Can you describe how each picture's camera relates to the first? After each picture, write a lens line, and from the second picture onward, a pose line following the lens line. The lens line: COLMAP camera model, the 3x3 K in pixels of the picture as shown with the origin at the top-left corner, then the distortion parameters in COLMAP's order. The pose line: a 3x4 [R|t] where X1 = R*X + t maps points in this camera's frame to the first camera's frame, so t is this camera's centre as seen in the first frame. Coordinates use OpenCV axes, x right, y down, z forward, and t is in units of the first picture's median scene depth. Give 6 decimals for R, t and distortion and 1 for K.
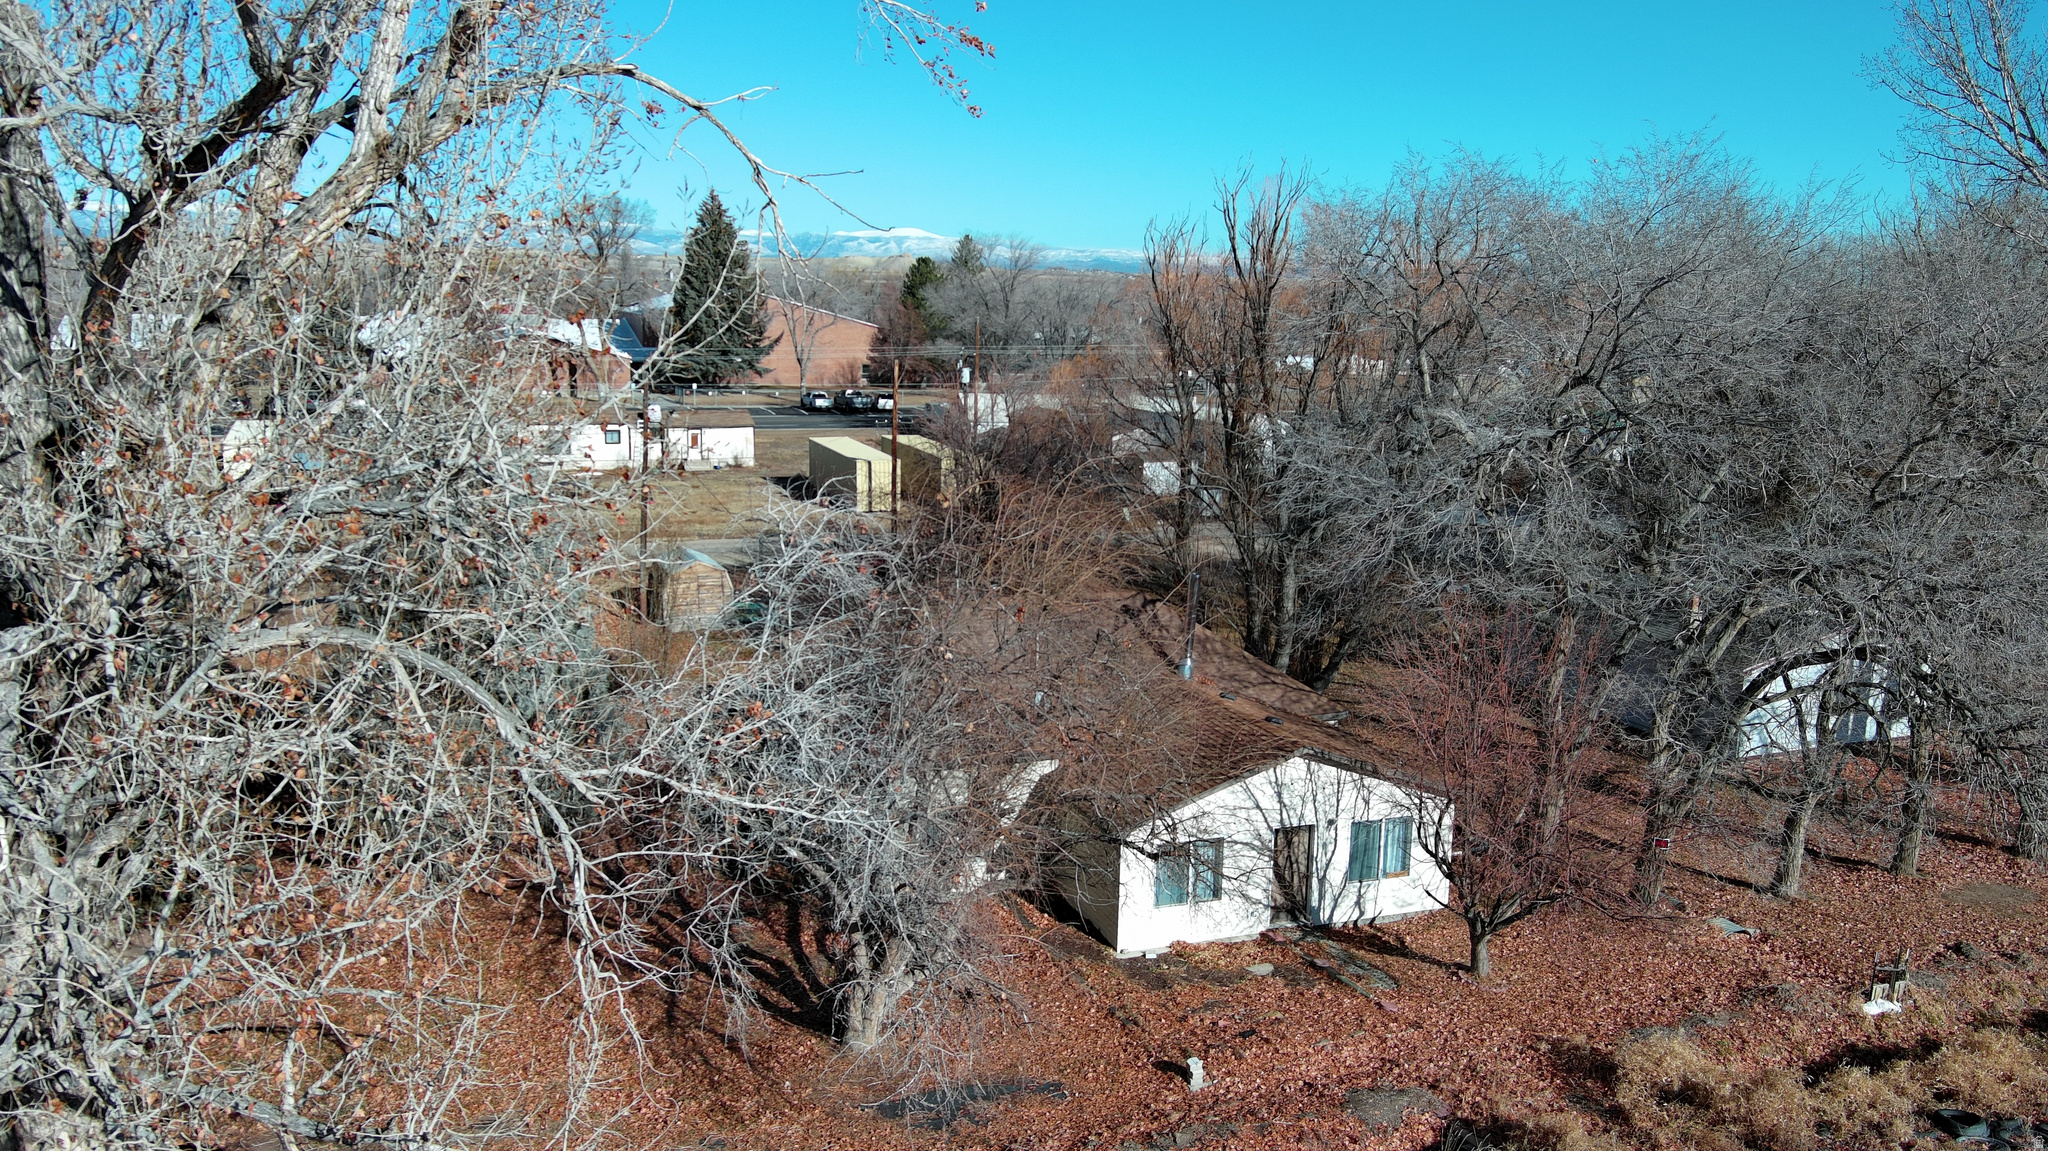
lens RADIAL K [[1609.1, 0, 1029.6], [0, 1609.1, 563.3], [0, 0, 1]] dist [0.007419, -0.012987]
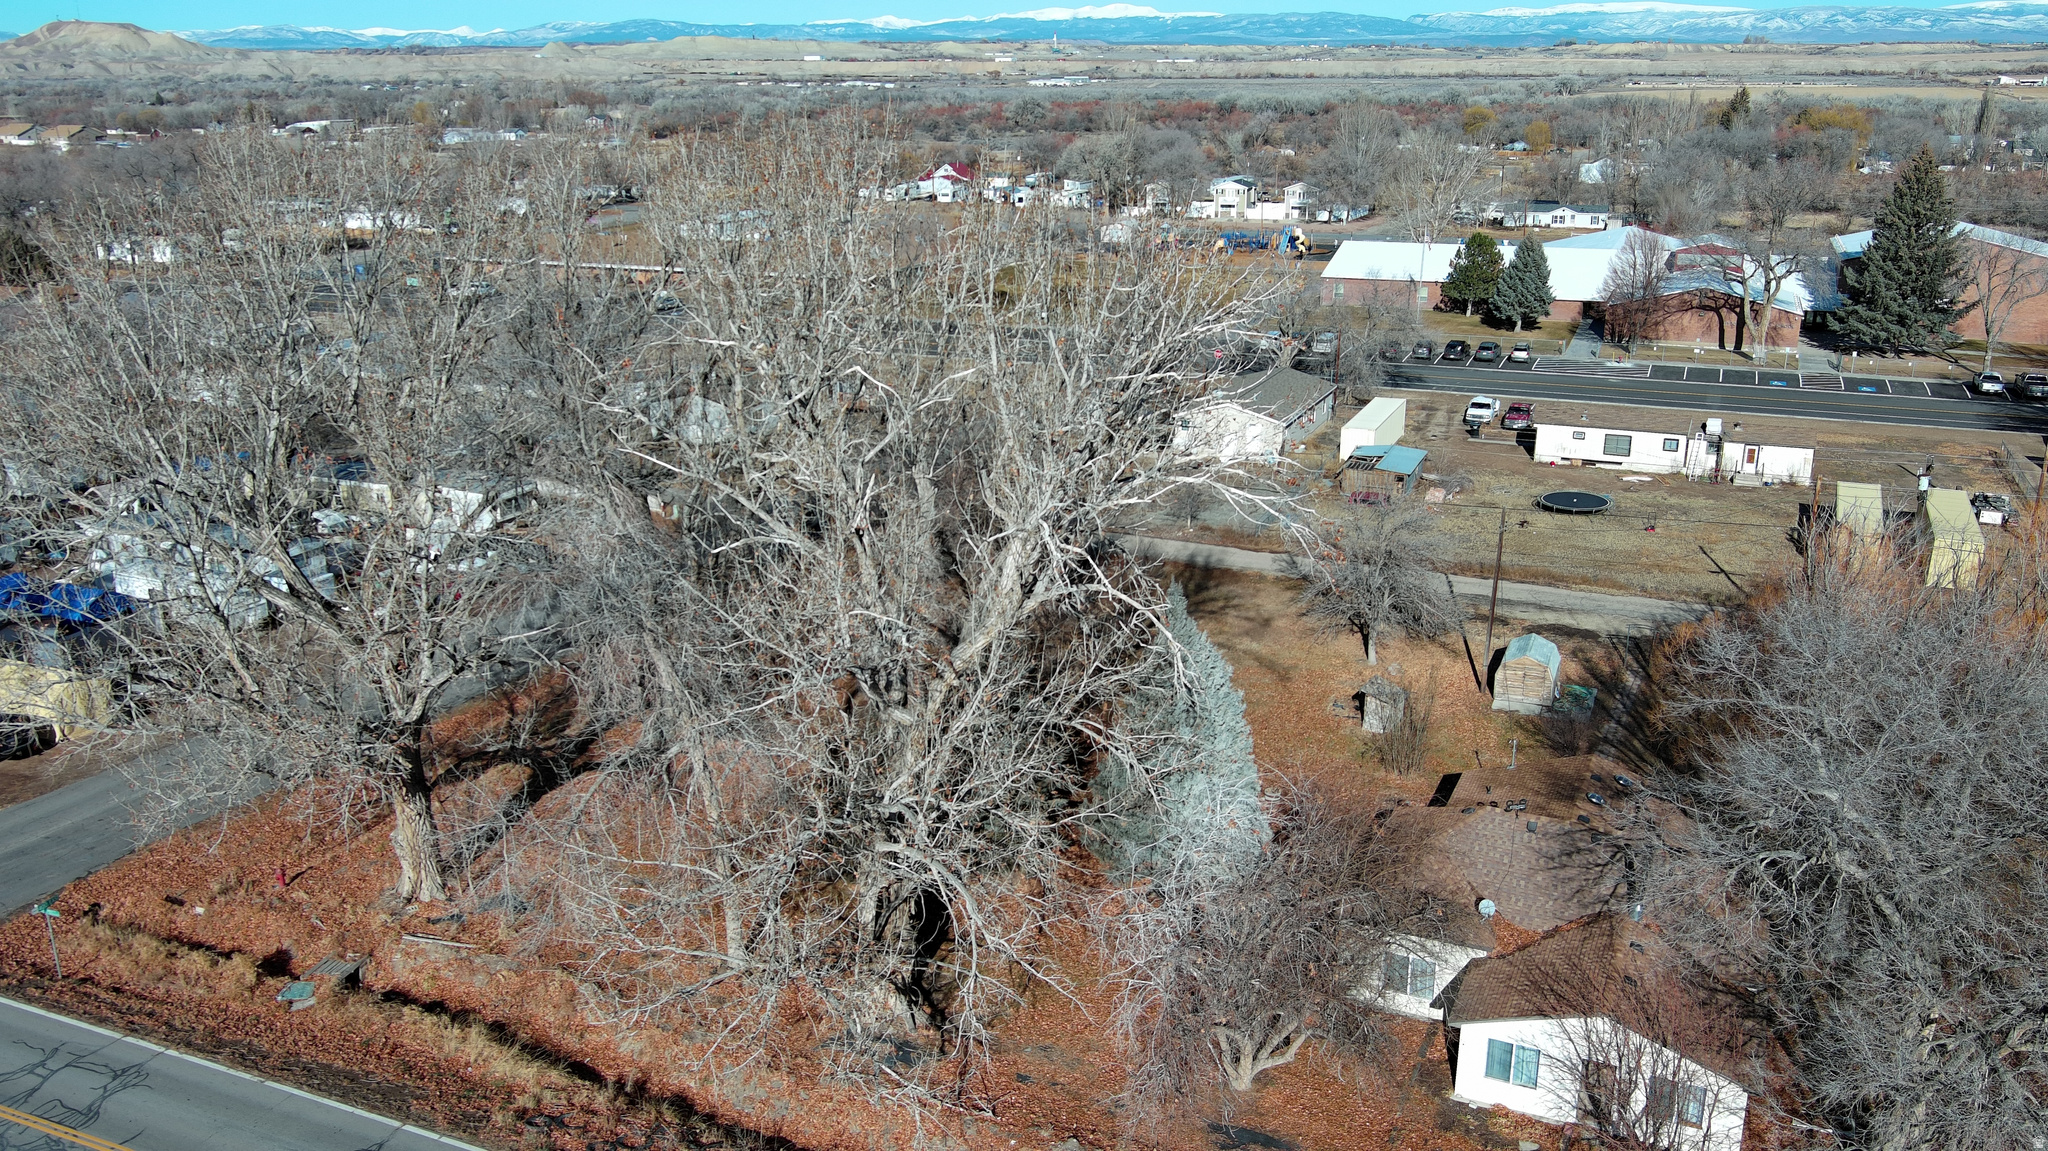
lens RADIAL K [[1609.1, 0, 1020.9], [0, 1609.1, 568.7], [0, 0, 1]] dist [0.007419, -0.012987]
pose [[0.697210, 0.187036, -0.692037, 0.686606], [-0.103138, 0.981492, 0.161357, -0.418541], [0.709409, -0.041124, 0.703596, -0.302913]]
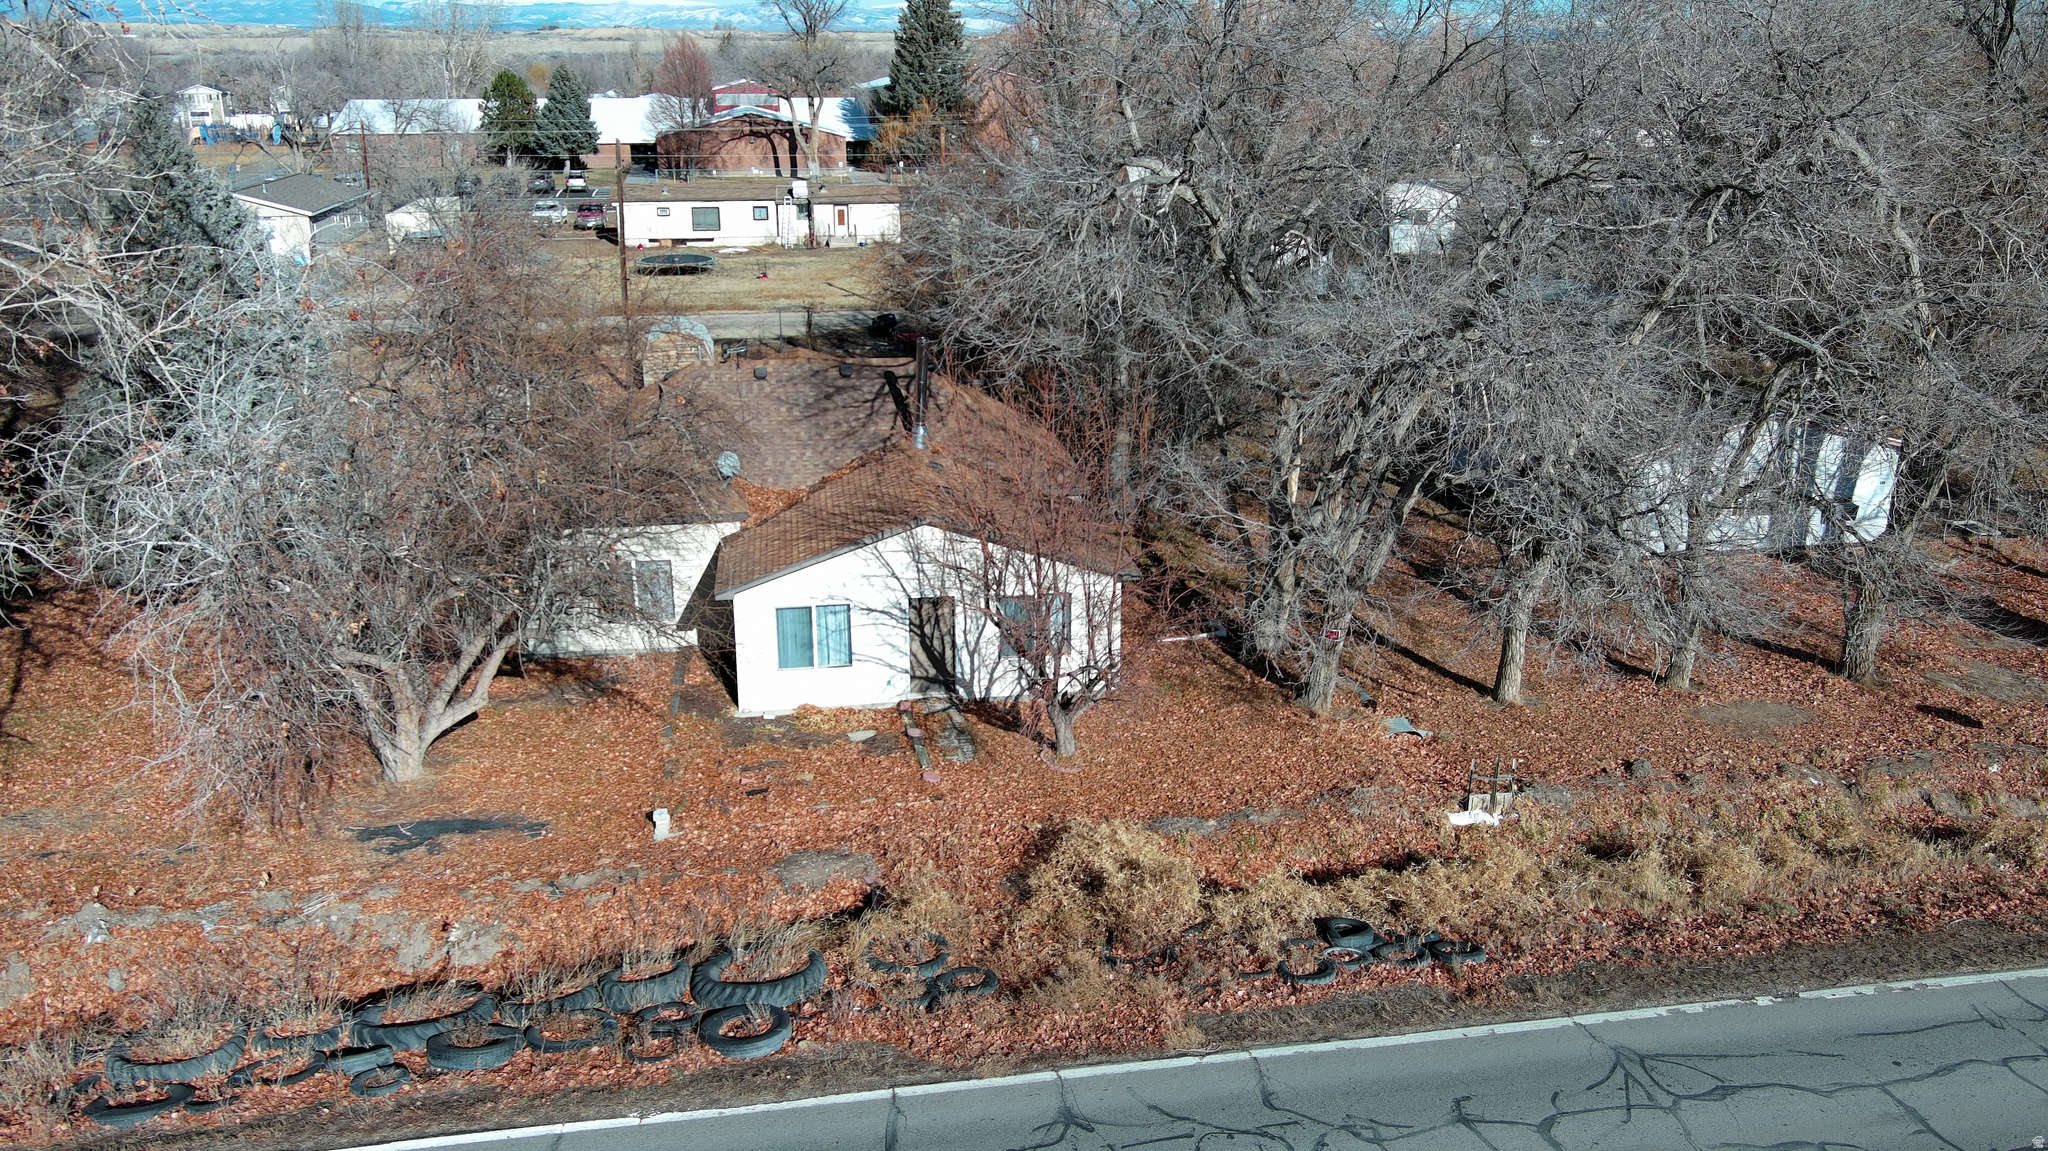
lens RADIAL K [[1609.1, 0, 1028.1], [0, 1609.1, 569.9], [0, 0, 1]] dist [0.007419, -0.012987]
pose [[0.977310, 0.043804, -0.207237, 0.414727], [-0.015970, 0.990836, 0.134121, 0.017374], [0.211213, -0.127768, 0.969053, 0.077606]]
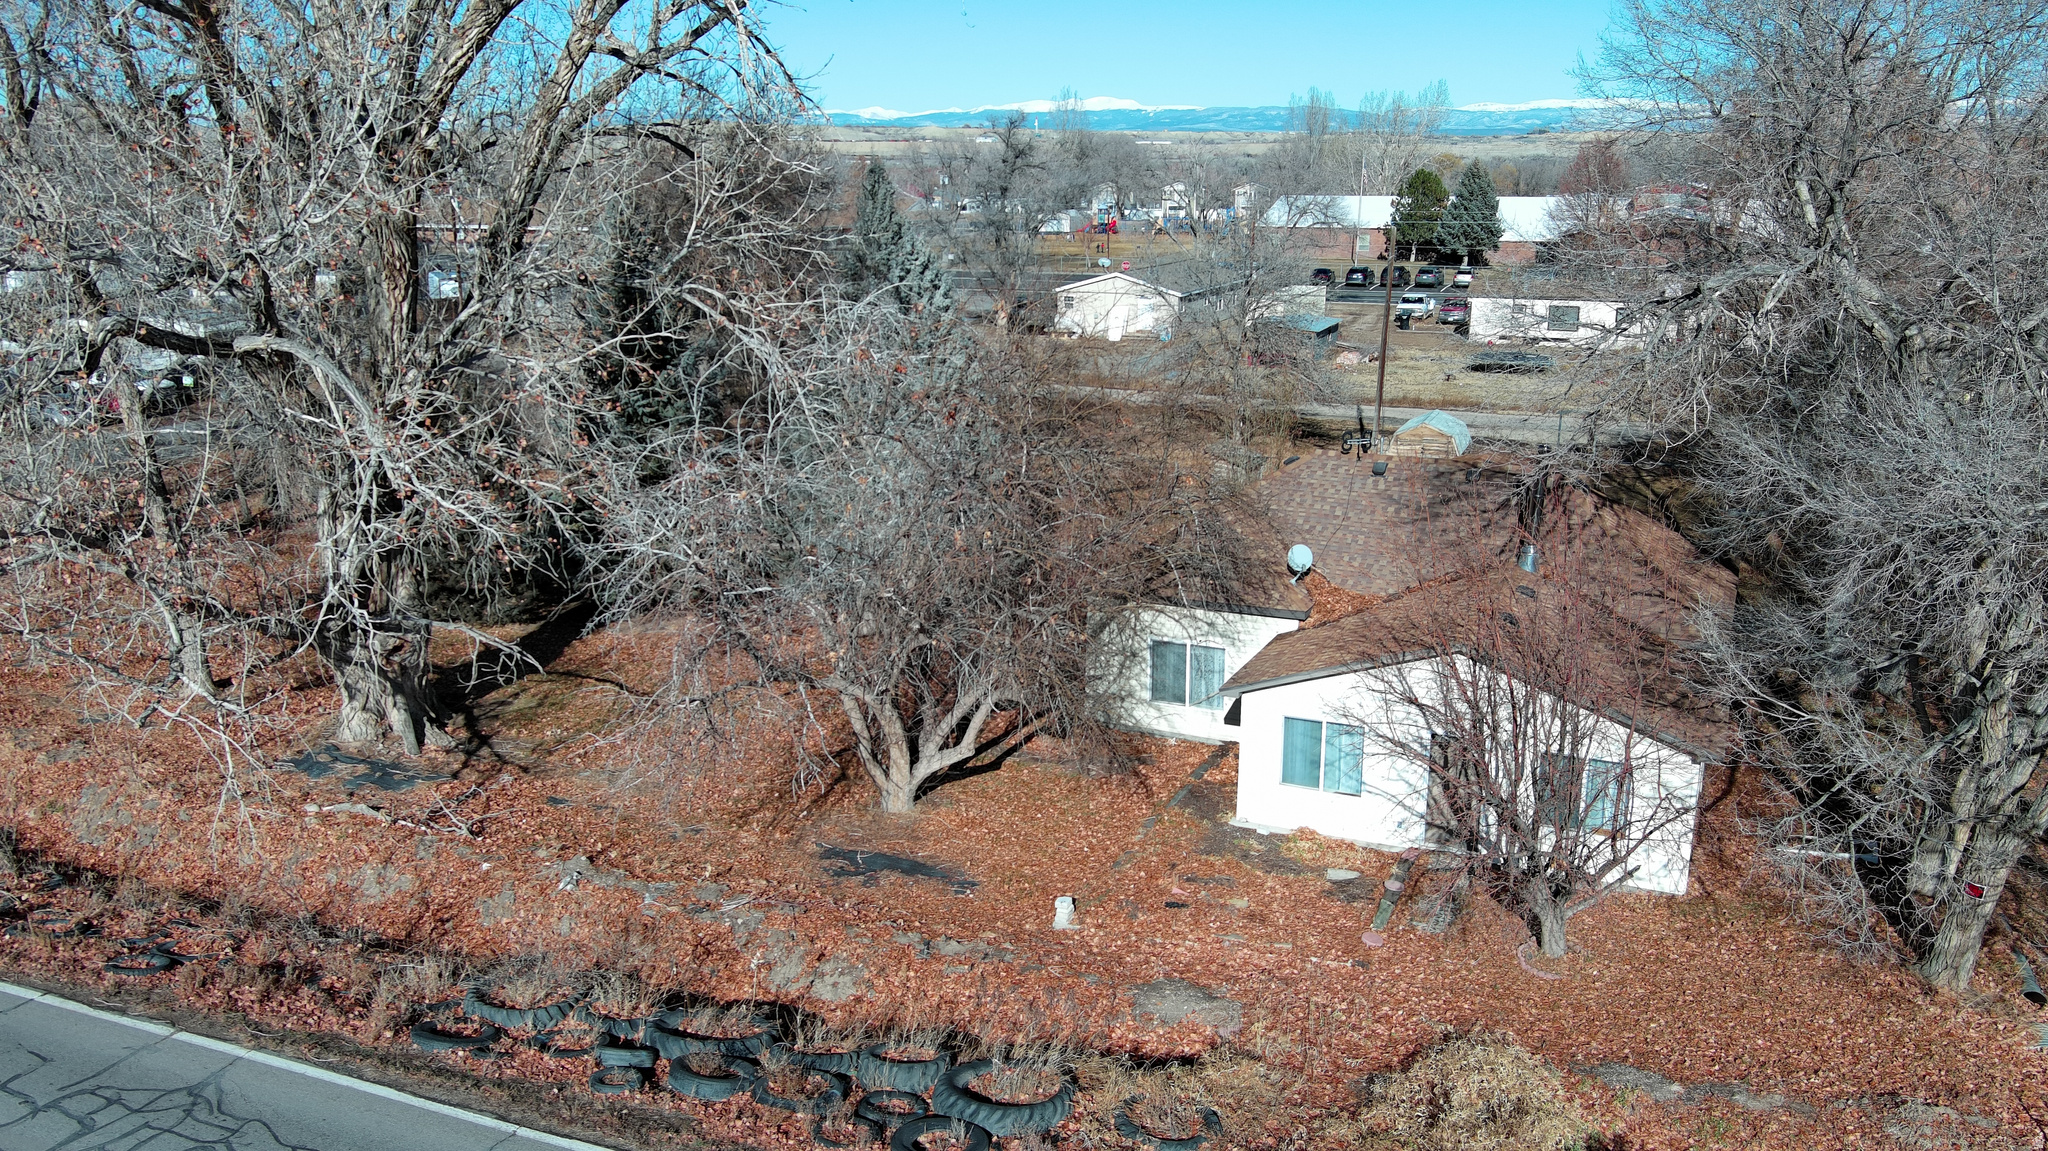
lens RADIAL K [[1609.1, 0, 1017.8], [0, 1609.1, 566.7], [0, 0, 1]] dist [0.007419, -0.012987]
pose [[0.702928, 0.153213, -0.694564, 0.566333], [-0.107805, 0.988192, 0.108881, 0.009309], [0.703044, -0.001658, 0.711144, 0.238483]]
